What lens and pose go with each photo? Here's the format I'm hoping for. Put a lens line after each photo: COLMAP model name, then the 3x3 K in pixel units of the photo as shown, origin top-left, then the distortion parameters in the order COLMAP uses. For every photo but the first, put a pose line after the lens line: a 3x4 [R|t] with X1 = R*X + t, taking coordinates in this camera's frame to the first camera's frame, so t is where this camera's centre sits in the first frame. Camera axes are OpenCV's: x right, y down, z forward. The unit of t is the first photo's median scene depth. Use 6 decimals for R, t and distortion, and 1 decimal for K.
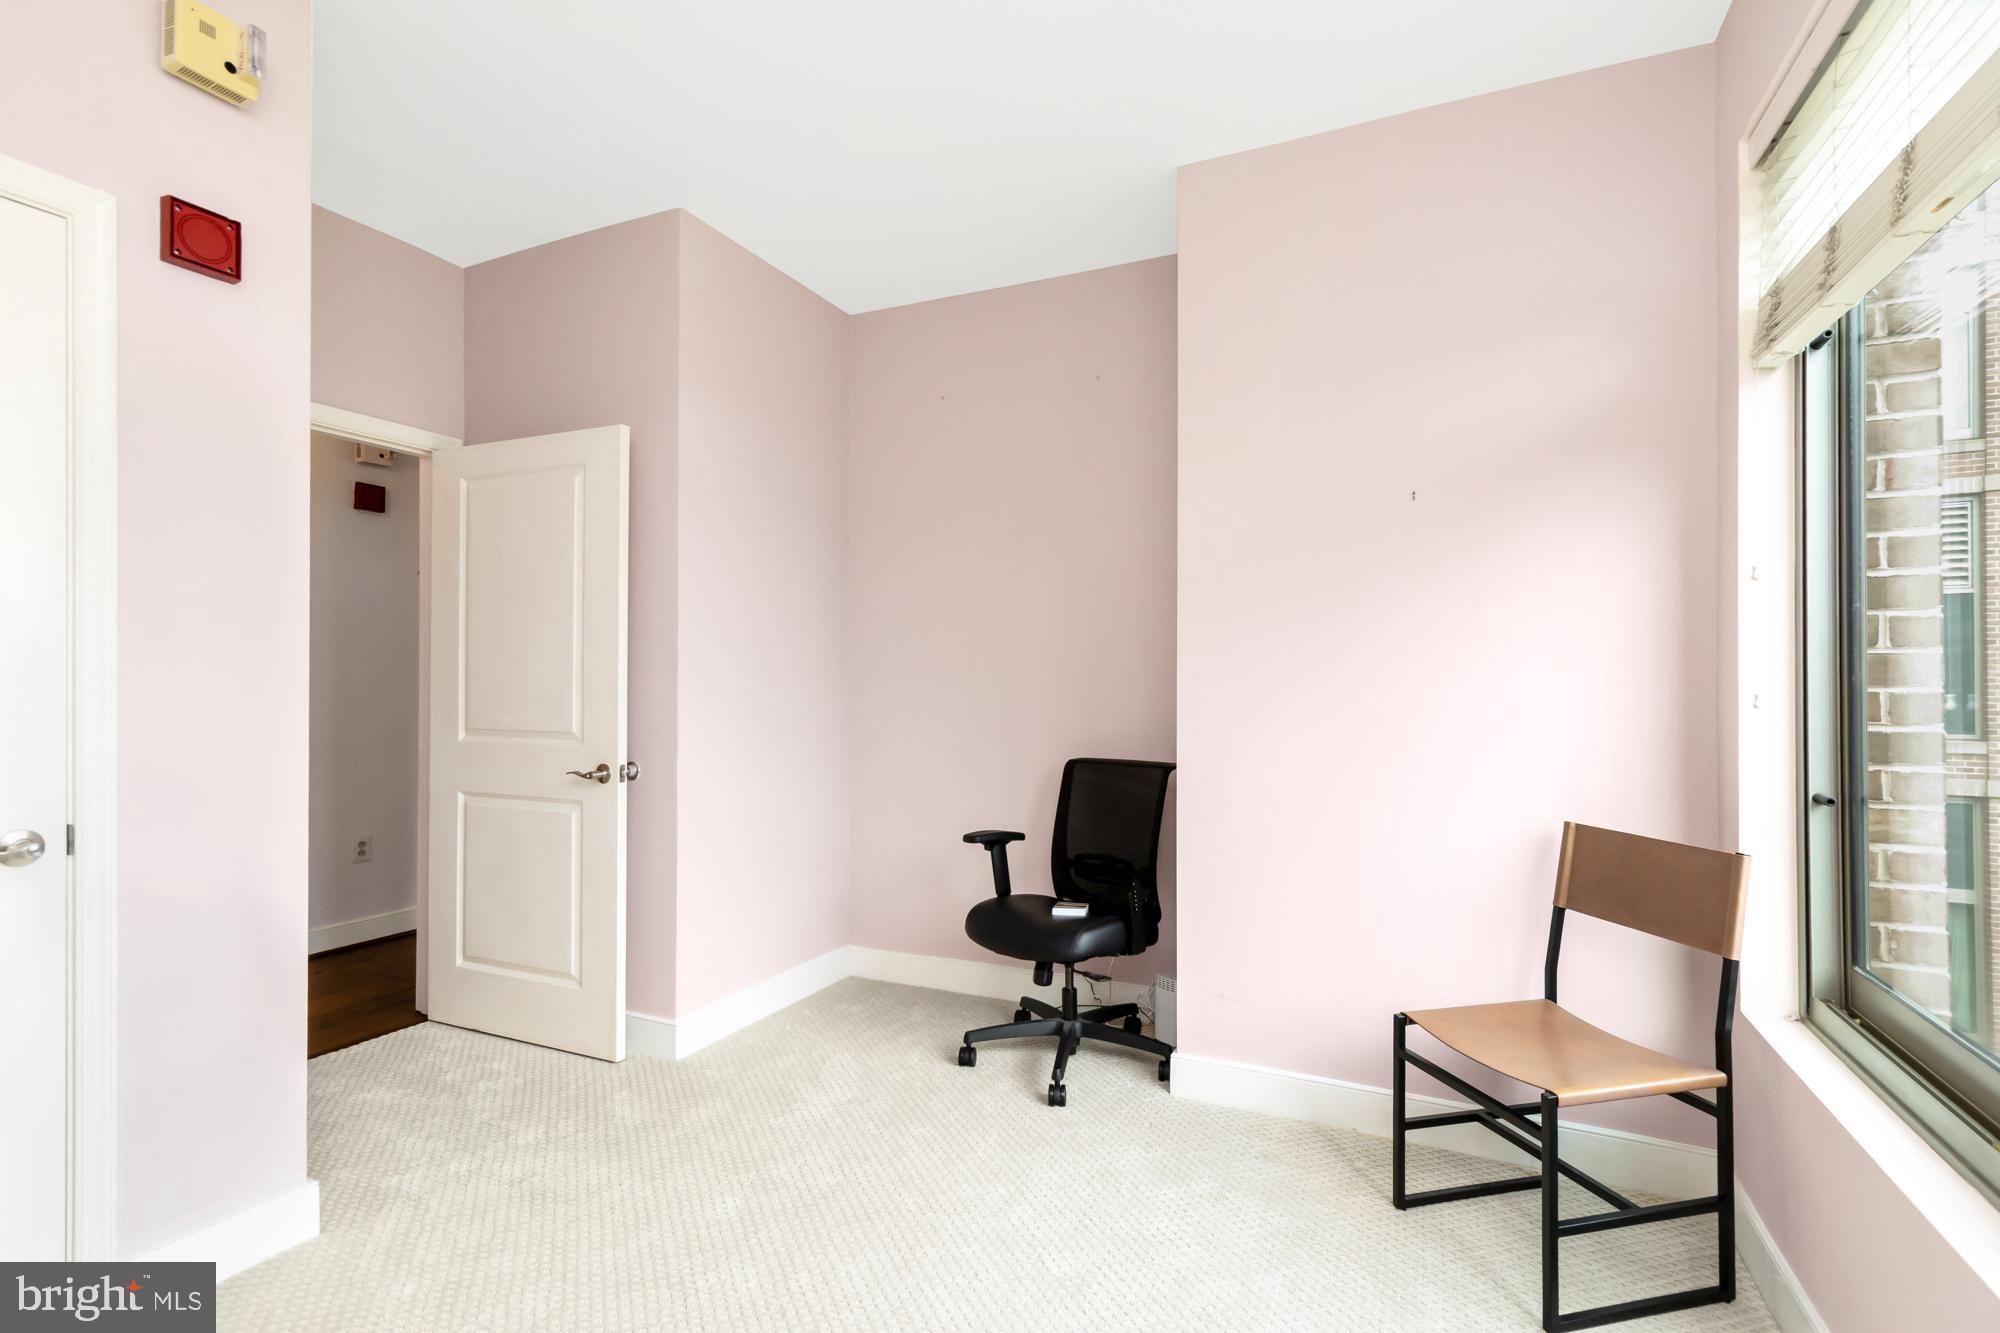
lens RADIAL K [[928.8, 0, 991.6], [0, 928.8, 672.1], [0, 0, 1]] dist [0.001650, 0.002449]
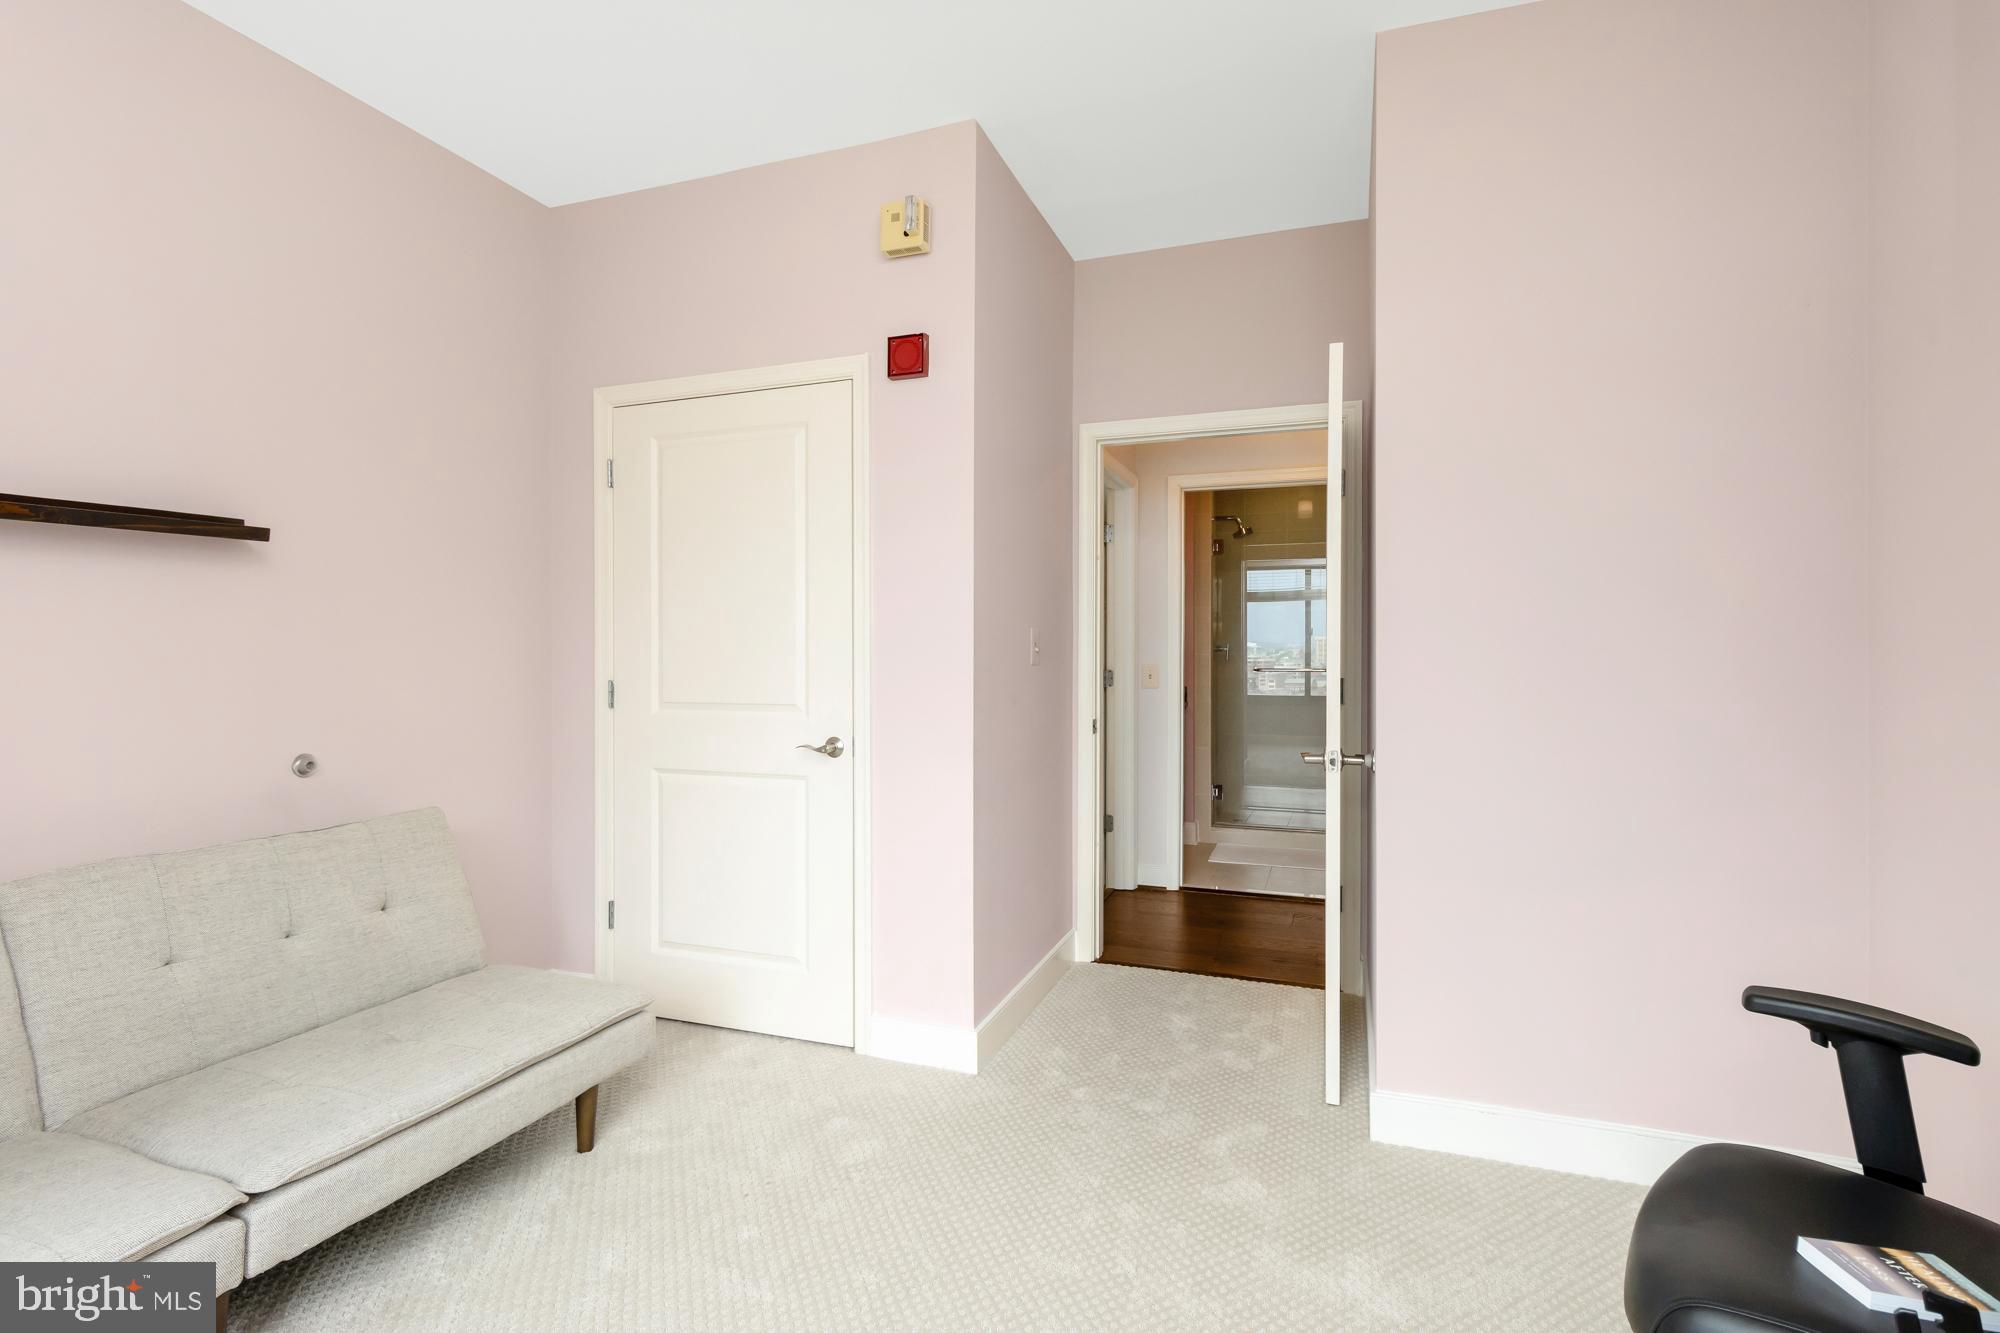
lens RADIAL K [[928.8, 0, 1003.8], [0, 928.8, 680.5], [0, 0, 1]] dist [0.001650, 0.002449]
pose [[0.118381, 0.027089, -0.992599, 0.464222], [0.025041, 0.999228, 0.030257, 0.000144], [0.992652, -0.028438, 0.117612, 0.722529]]
